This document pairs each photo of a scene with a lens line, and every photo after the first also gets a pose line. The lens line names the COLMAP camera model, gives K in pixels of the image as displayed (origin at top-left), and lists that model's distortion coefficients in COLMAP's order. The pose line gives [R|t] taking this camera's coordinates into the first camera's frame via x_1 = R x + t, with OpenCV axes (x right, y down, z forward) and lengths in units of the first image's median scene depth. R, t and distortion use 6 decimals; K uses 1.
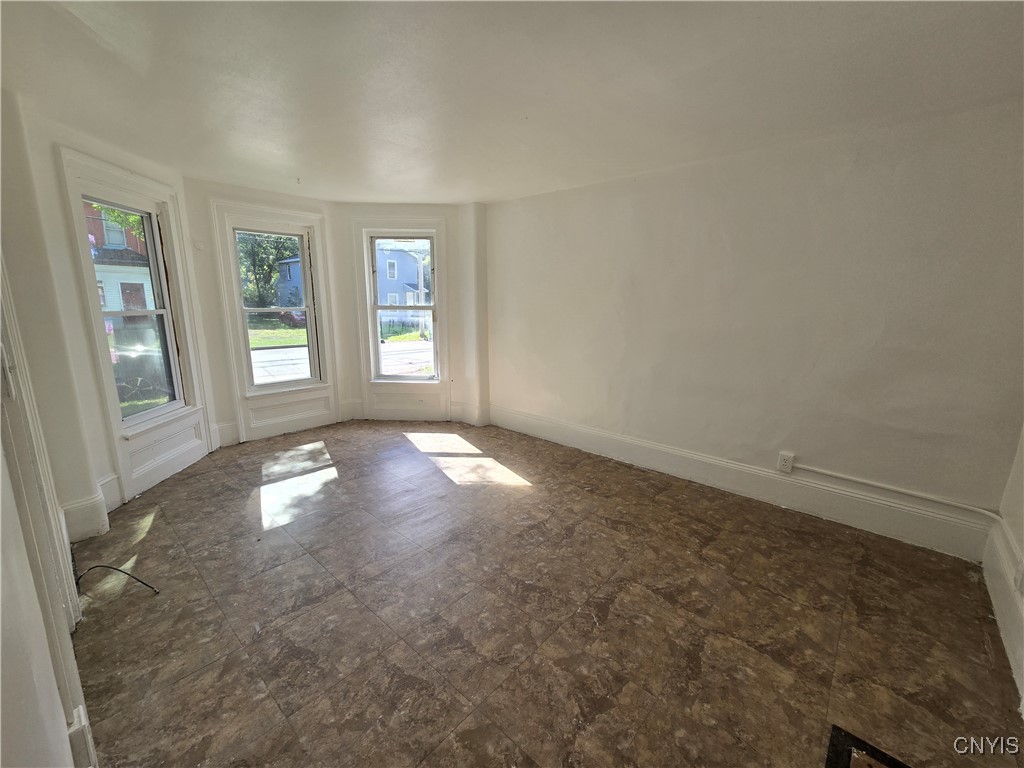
lens RADIAL K [[419.7, 0, 515.6], [0, 419.7, 382.4], [0, 0, 1]] dist [0.000402, 0.000655]
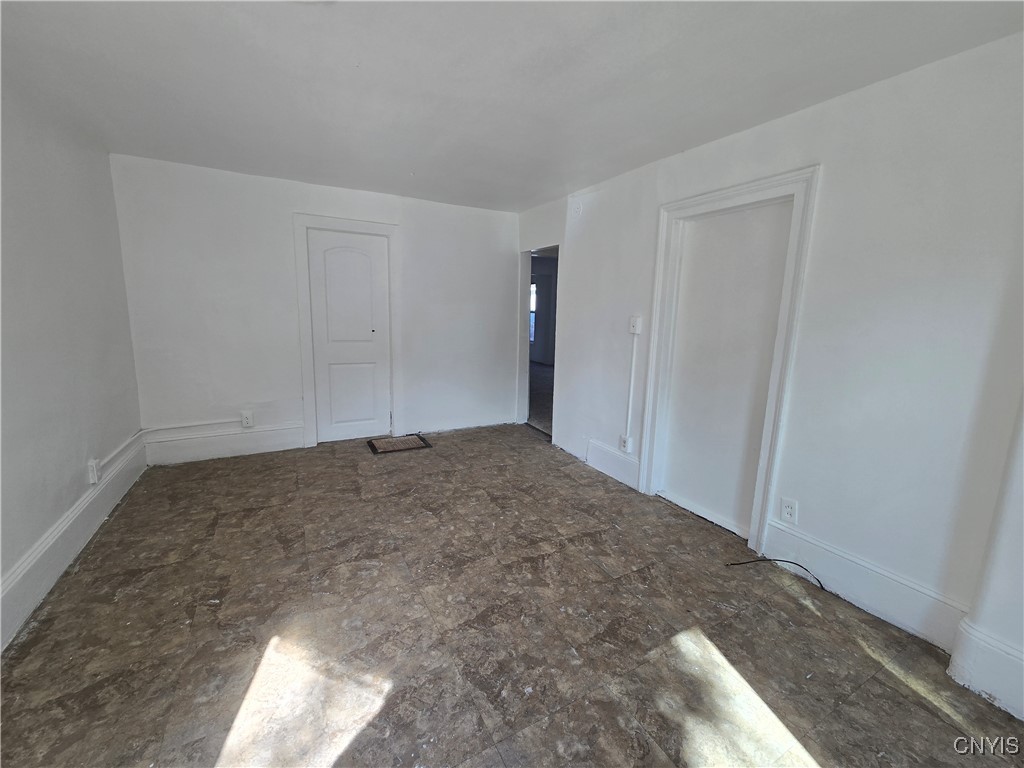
lens RADIAL K [[419.7, 0, 515.6], [0, 419.7, 382.4], [0, 0, 1]] dist [0.000402, 0.000655]
pose [[-0.943631, -0.095016, 0.317067, -0.559917], [0.027615, 0.931974, 0.361472, -0.346142], [-0.329844, 0.349852, -0.876816, 1.795521]]
